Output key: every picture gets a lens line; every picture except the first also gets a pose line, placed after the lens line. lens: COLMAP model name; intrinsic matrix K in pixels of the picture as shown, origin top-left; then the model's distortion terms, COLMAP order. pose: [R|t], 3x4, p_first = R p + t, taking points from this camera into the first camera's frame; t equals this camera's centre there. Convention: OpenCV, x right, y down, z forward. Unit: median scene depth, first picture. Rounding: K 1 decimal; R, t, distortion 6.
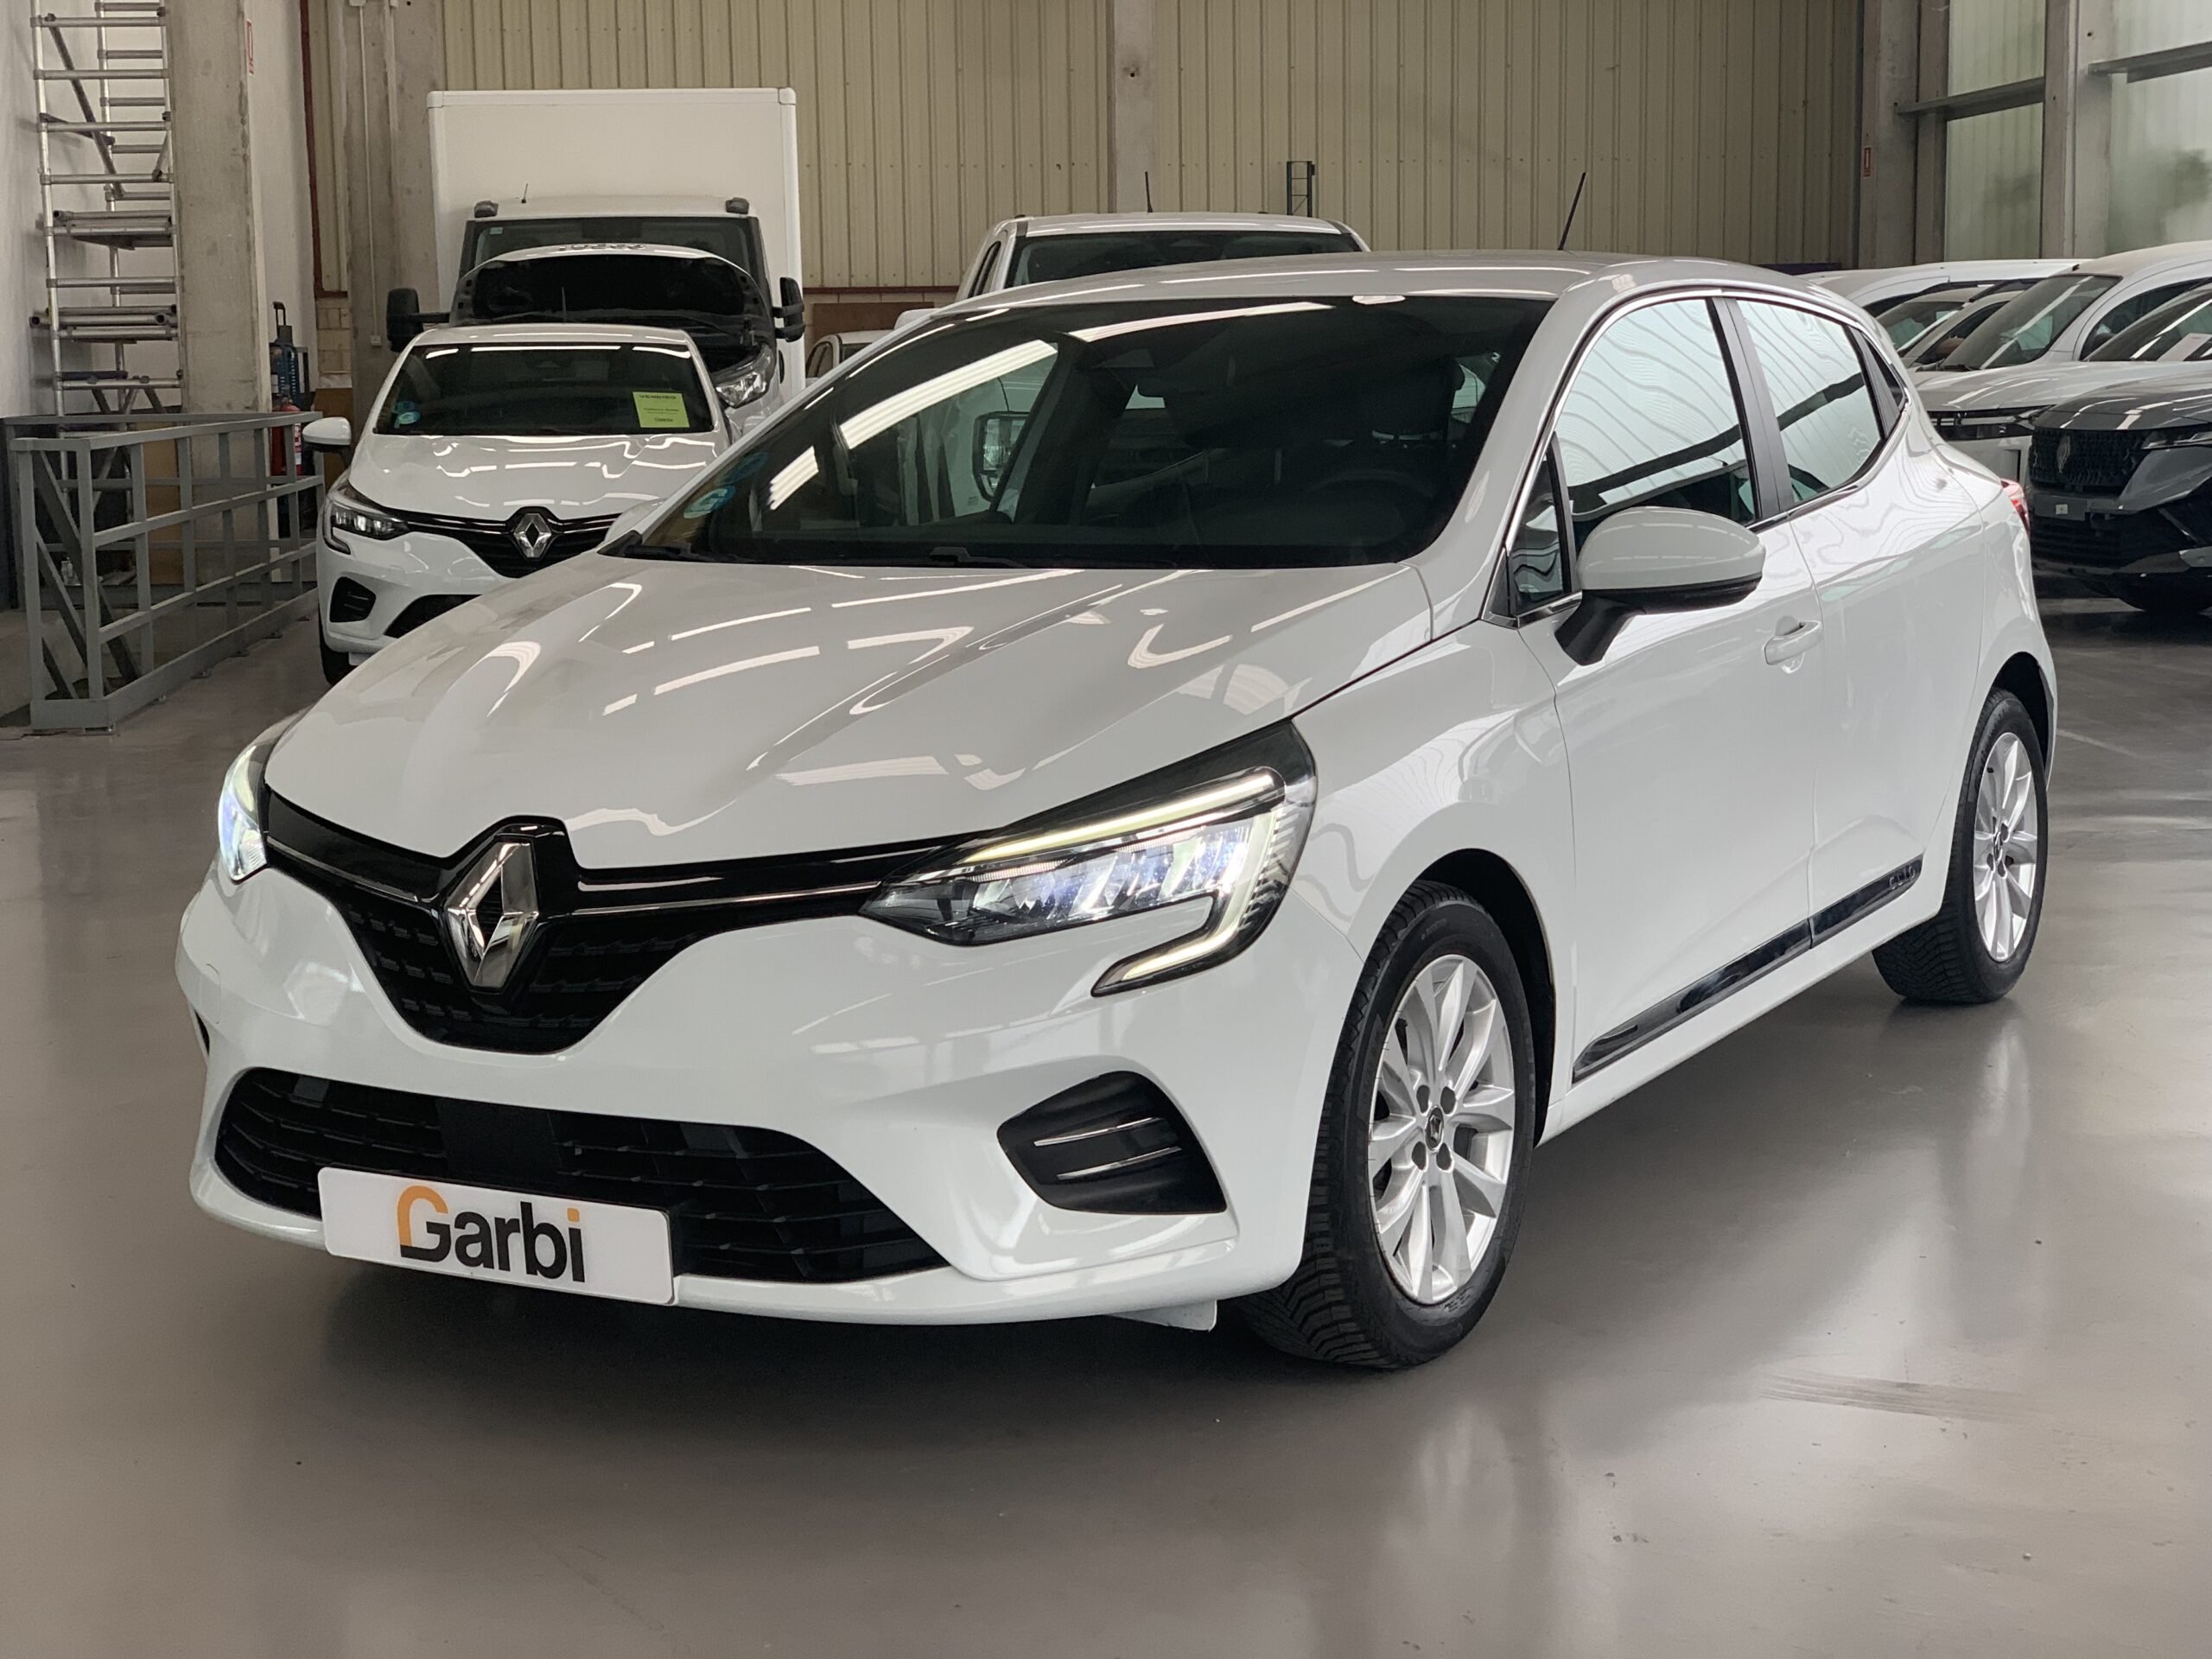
lens RADIAL K [[3358.4, 0, 1109.0], [0, 3358.4, 813.2], [0, 0, 1]] dist [0.014571, 0.000000]
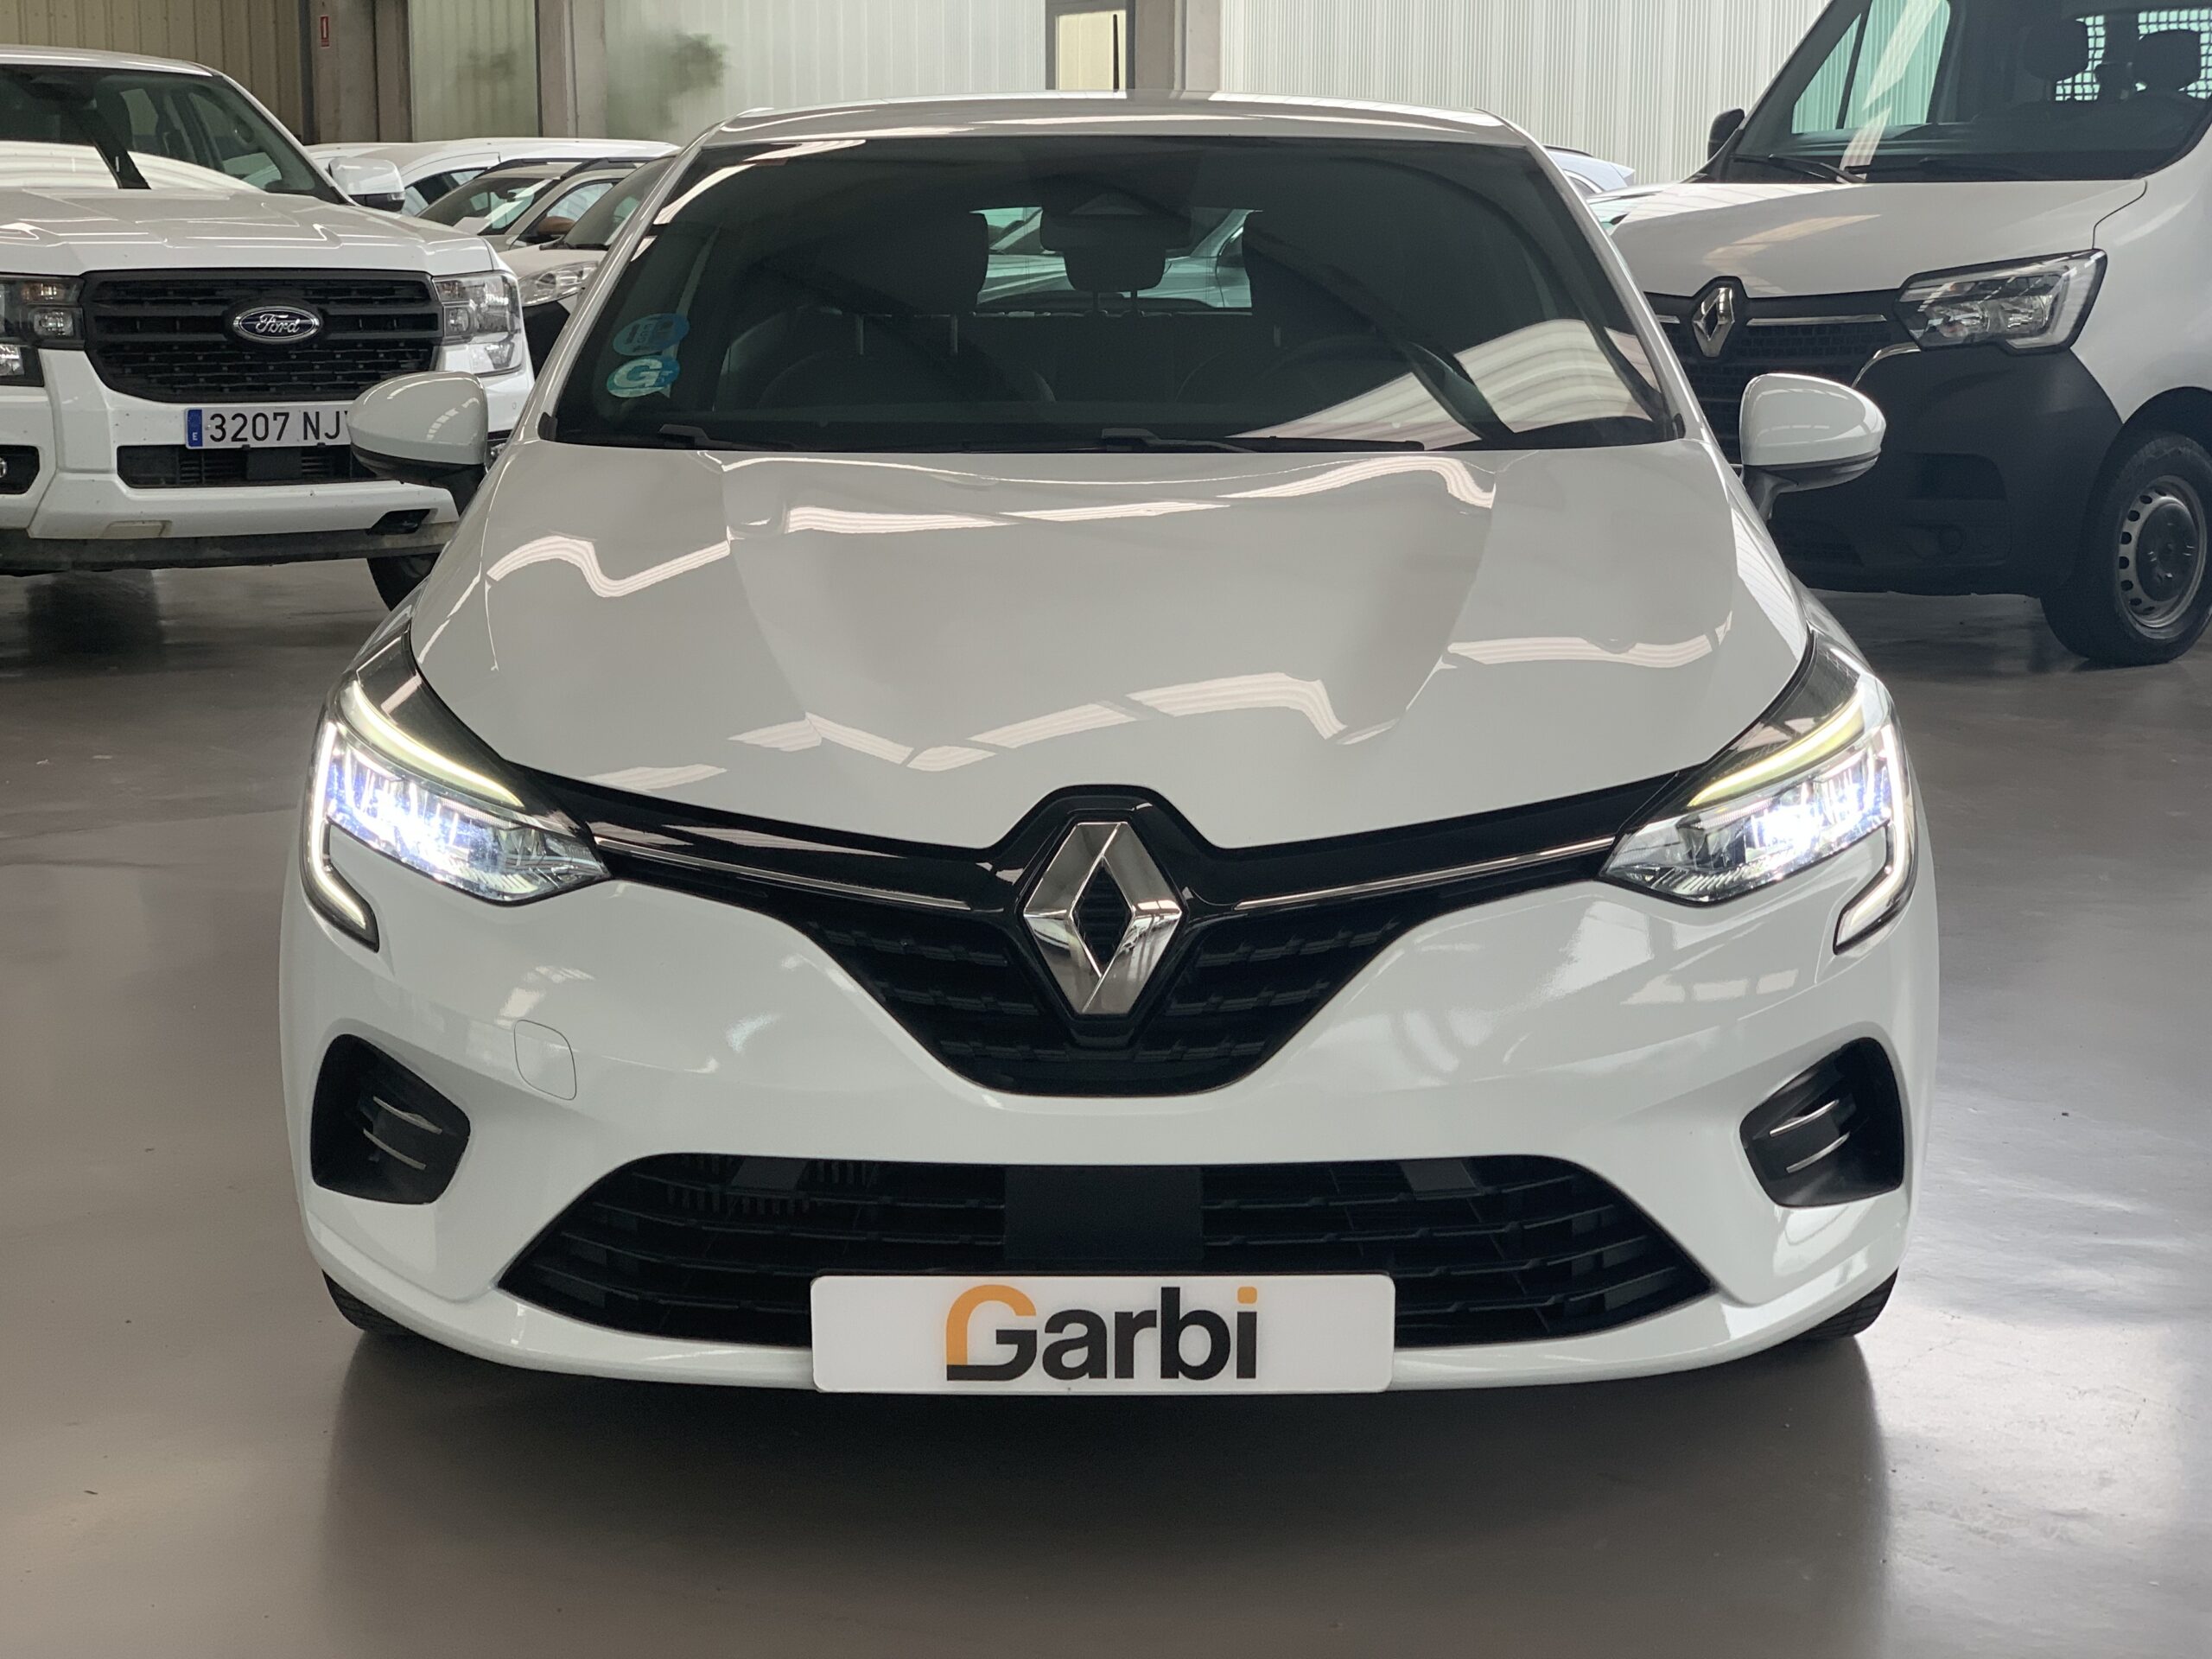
lens RADIAL K [[3358.4, 0, 1106.4], [0, 3358.4, 849.1], [0, 0, 1]] dist [0.014571, 0.000000]
pose [[0.867231, -0.072284, 0.492632, -0.553181], [0.050267, 0.997061, 0.057809, -0.029675], [-0.495363, -0.025371, 0.868316, 0.335393]]
